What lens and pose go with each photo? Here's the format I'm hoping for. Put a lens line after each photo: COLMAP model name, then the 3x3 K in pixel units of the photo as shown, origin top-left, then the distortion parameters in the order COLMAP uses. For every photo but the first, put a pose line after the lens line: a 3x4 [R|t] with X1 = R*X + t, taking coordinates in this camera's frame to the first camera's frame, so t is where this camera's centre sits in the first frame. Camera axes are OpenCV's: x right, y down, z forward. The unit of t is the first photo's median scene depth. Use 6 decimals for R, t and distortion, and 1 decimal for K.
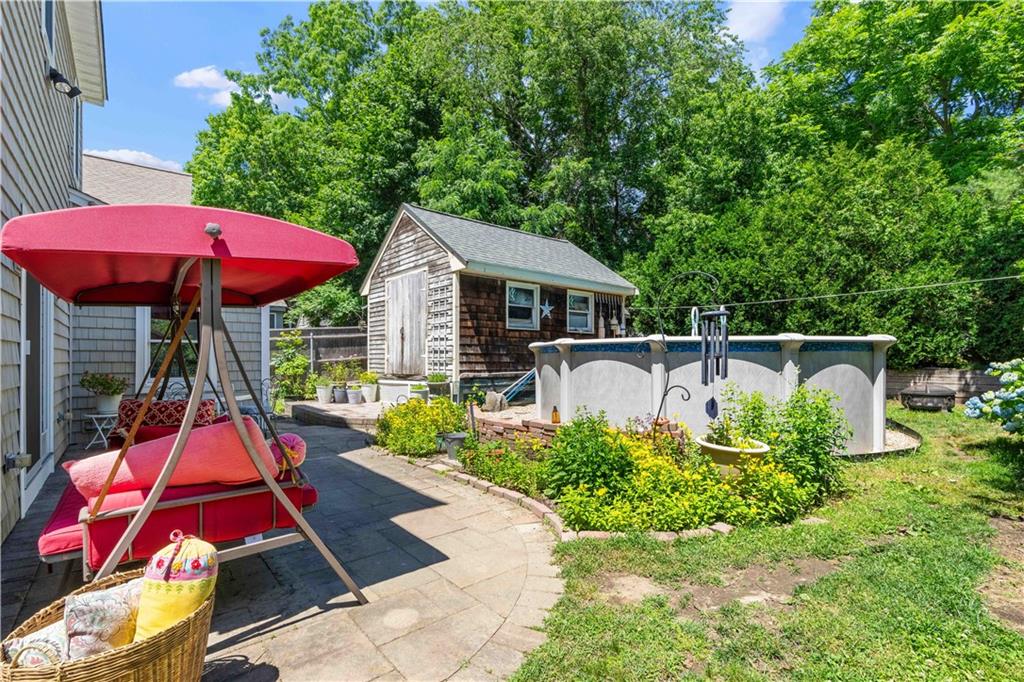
lens RADIAL K [[468.6, 0, 518.1], [0, 468.6, 355.3], [0, 0, 1]] dist [-0.009370, -0.000492]
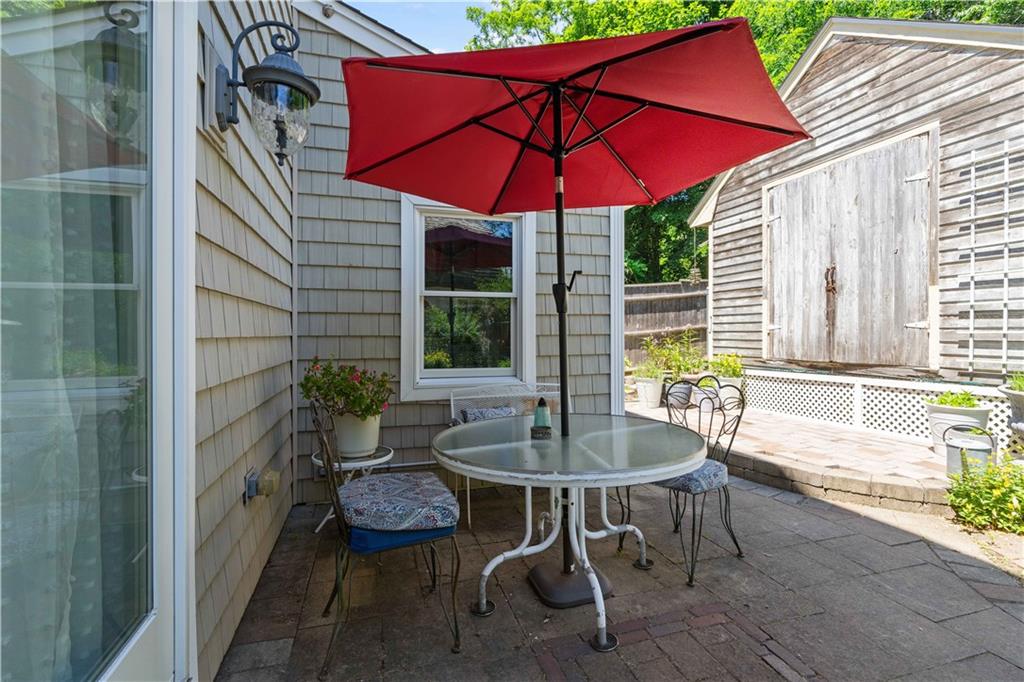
lens RADIAL K [[468.6, 0, 511.9], [0, 468.6, 333.9], [0, 0, 1]] dist [-0.009370, -0.000492]
pose [[0.918095, 0.003717, -0.396342, -0.377624], [-0.000034, 0.999957, 0.009299, 0.005799], [0.396360, -0.008524, 0.918056, 0.432051]]
